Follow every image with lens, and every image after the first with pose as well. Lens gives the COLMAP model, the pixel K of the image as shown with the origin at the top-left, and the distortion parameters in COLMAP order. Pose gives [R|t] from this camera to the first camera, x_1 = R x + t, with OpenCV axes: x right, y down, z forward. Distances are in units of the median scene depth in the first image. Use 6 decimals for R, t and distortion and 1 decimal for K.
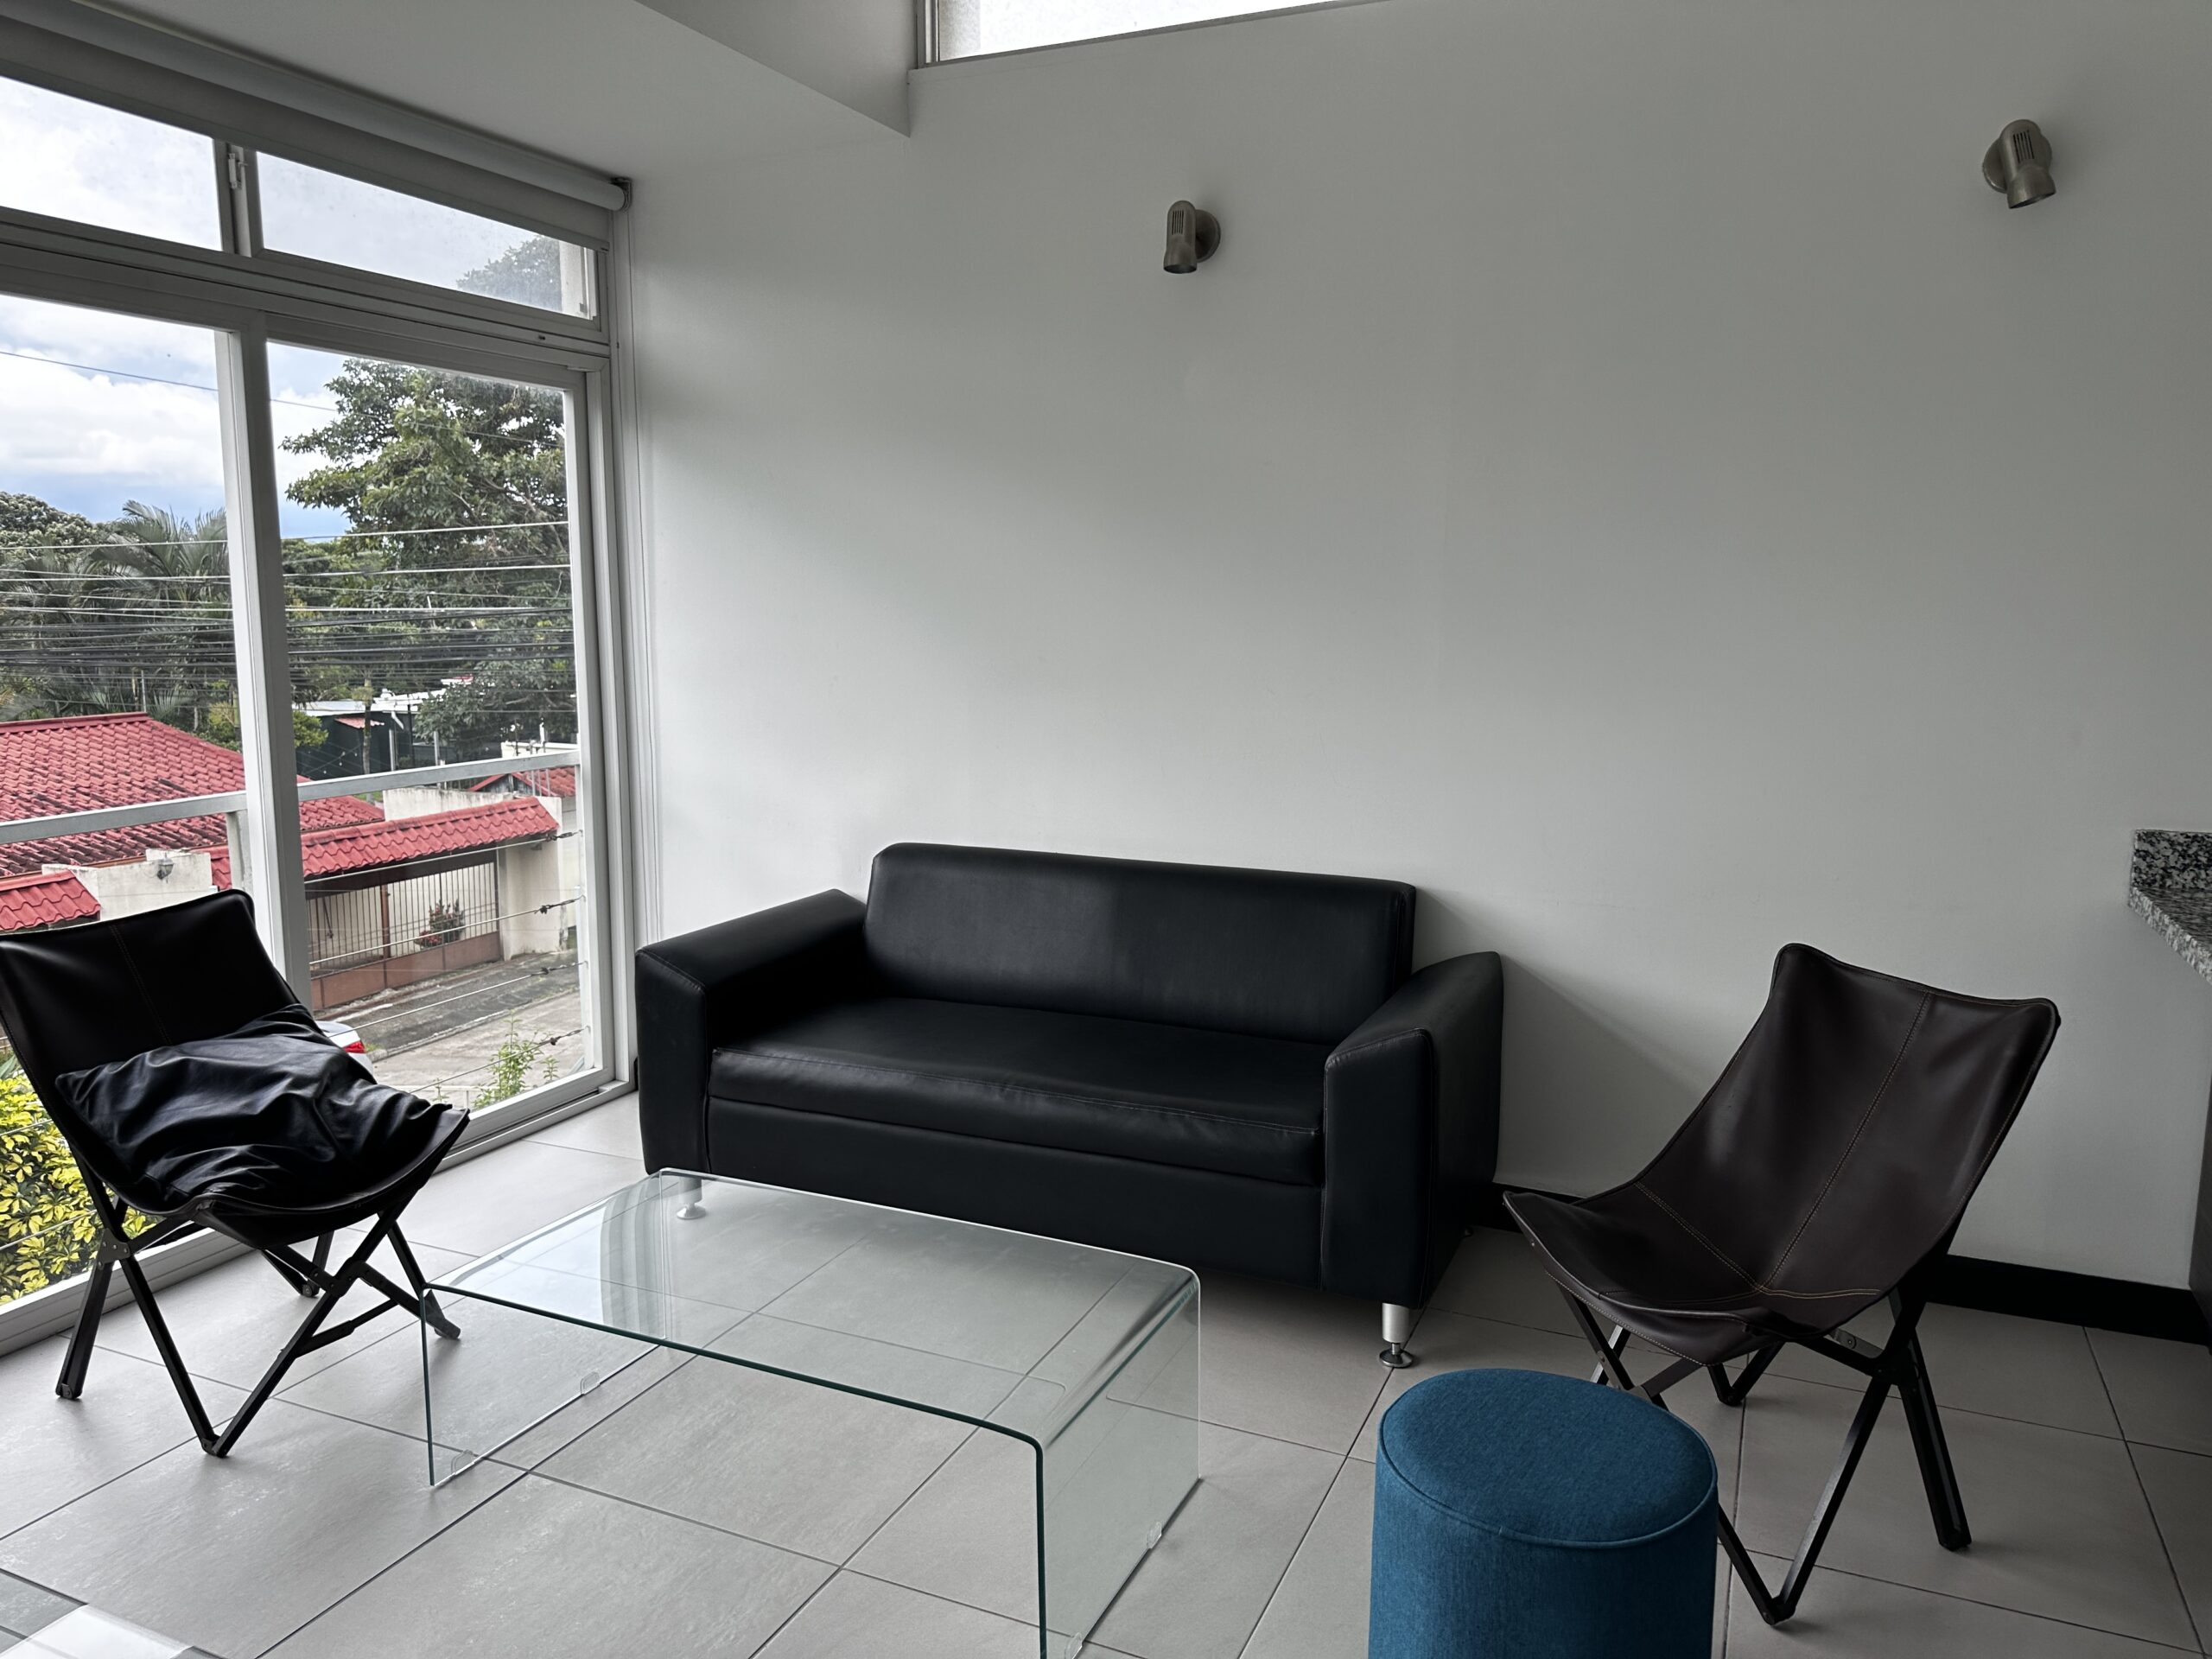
lens RADIAL K [[1525.4, 0, 1106.0], [0, 1525.4, 829.5], [0, 0, 1]] dist [0.042863, -0.047467]
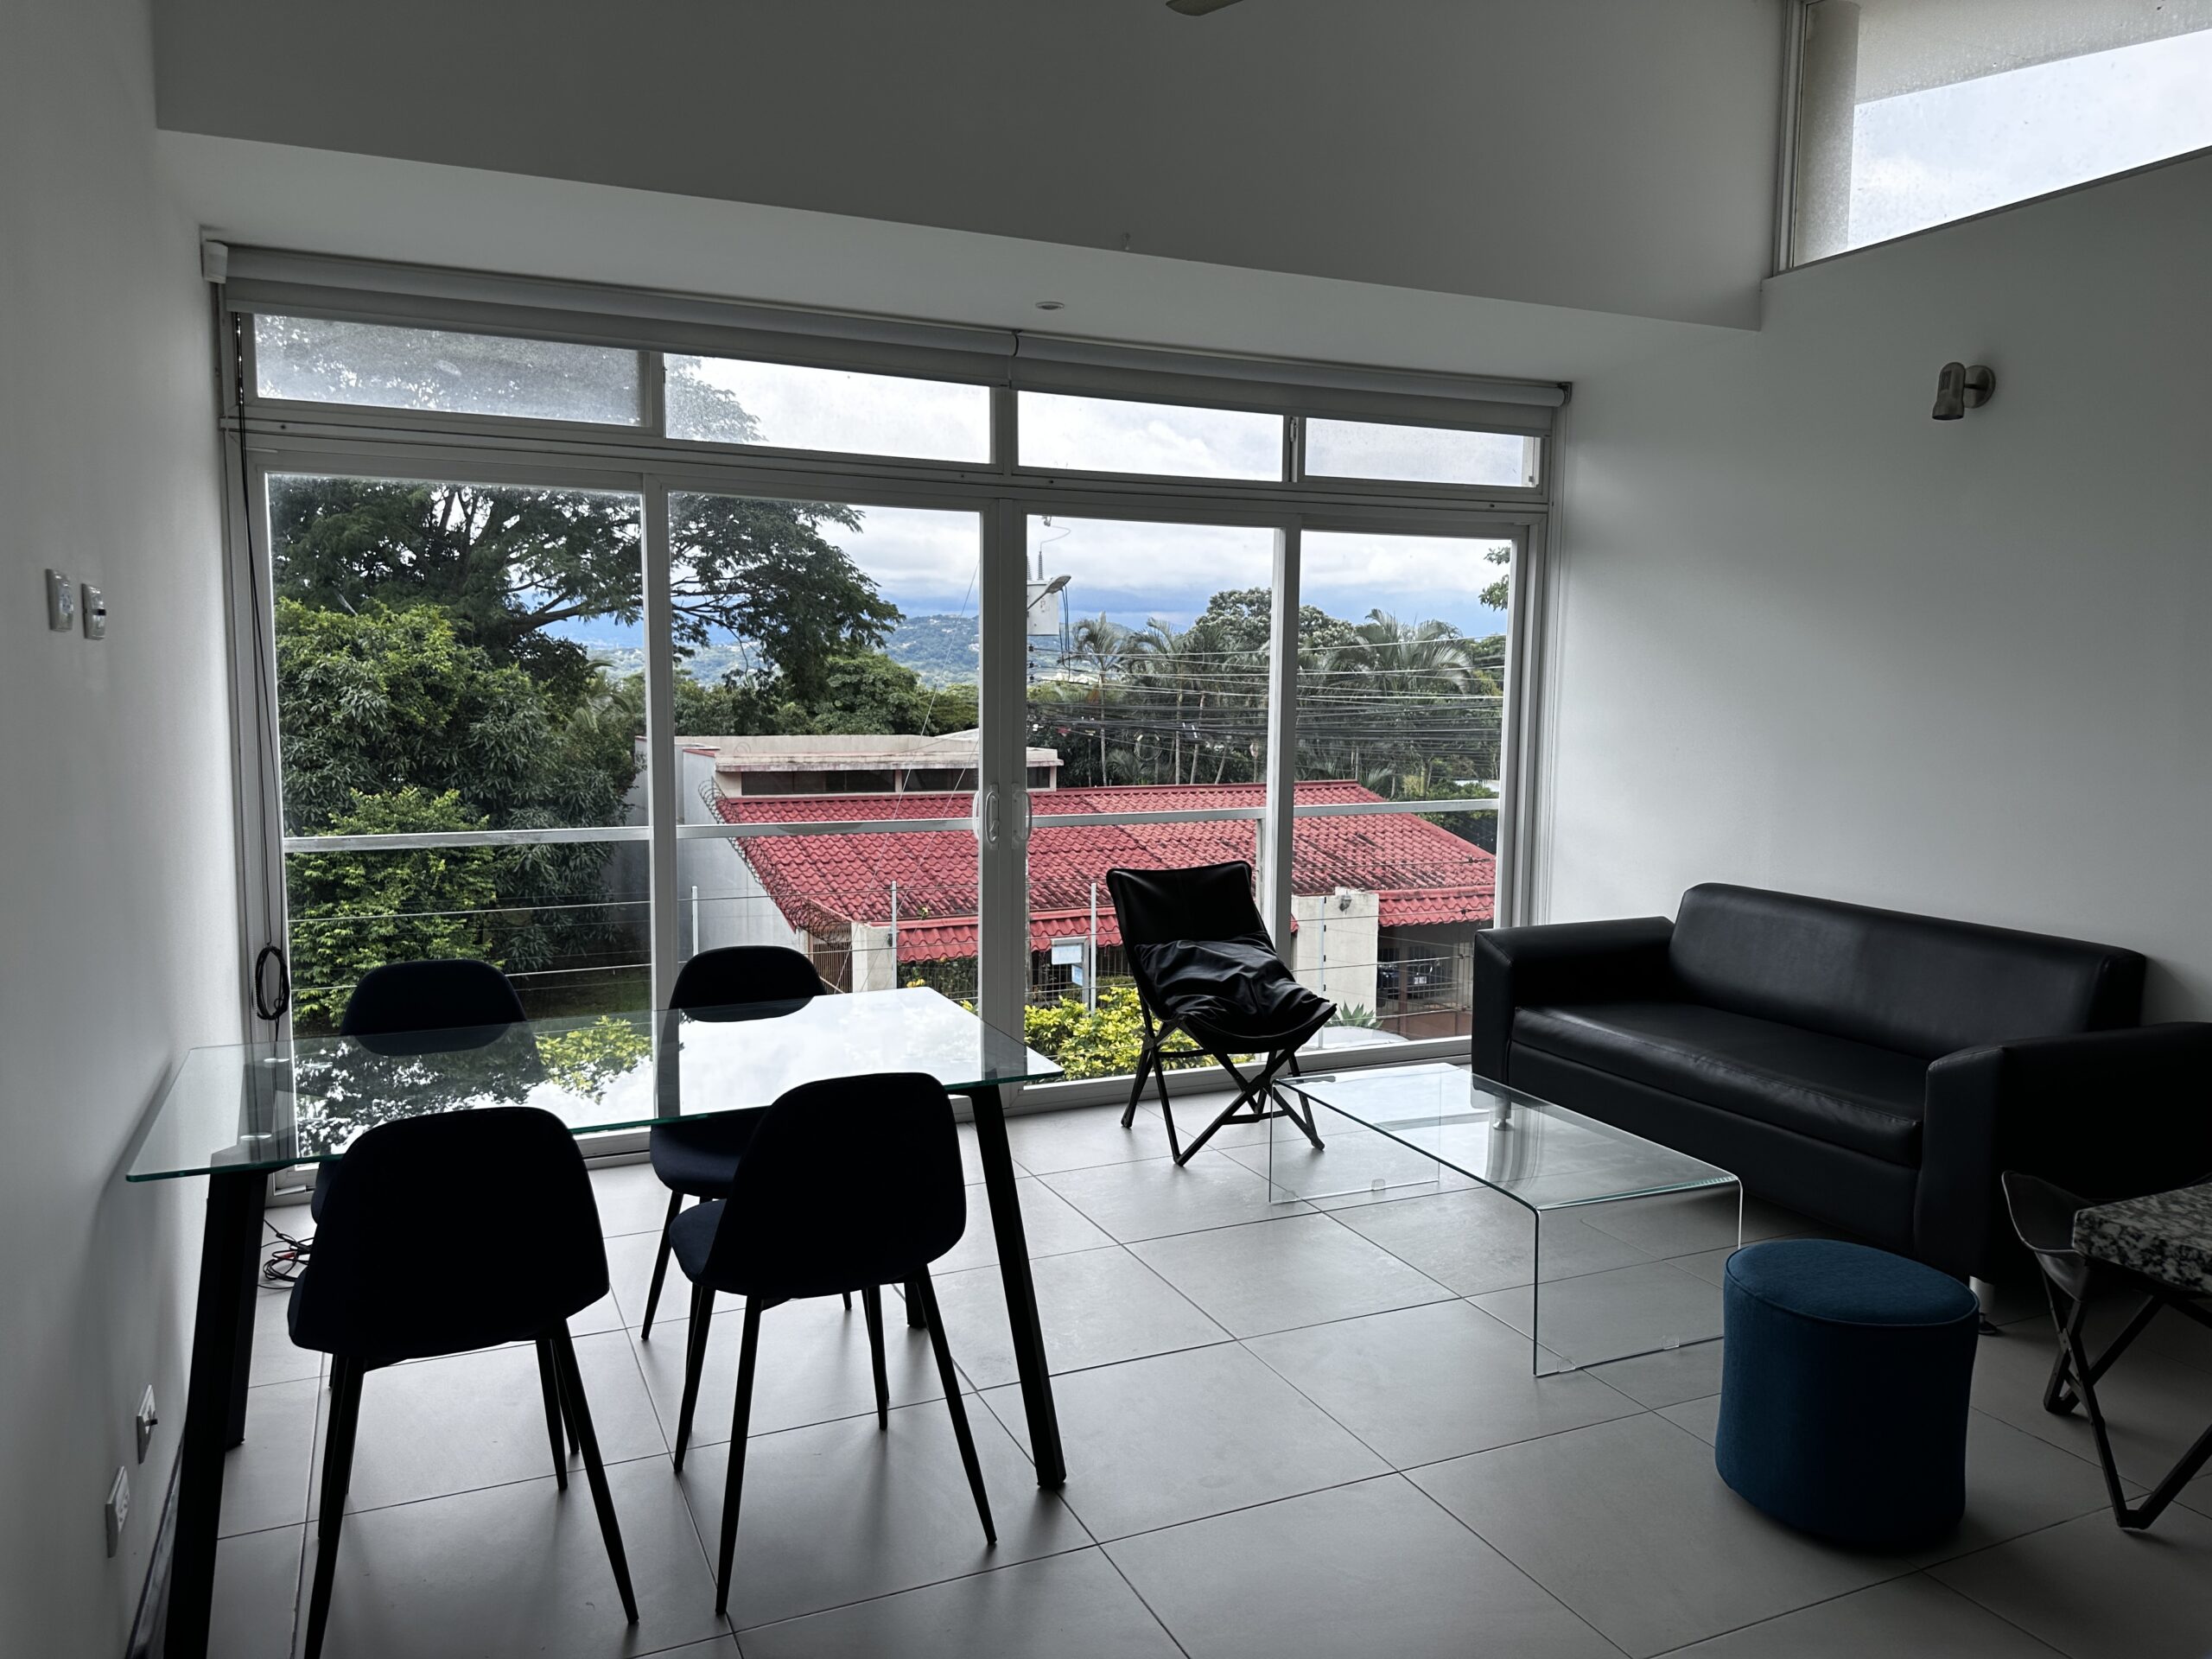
lens RADIAL K [[1537.4, 0, 1171.2], [0, 1537.4, 831.7], [0, 0, 1]] dist [0.100887, -0.207193]
pose [[0.767109, 0.064812, -0.638234, 0.419715], [-0.101471, 0.994618, -0.020958, 0.048158], [0.633441, 0.080839, 0.769557, -0.326011]]
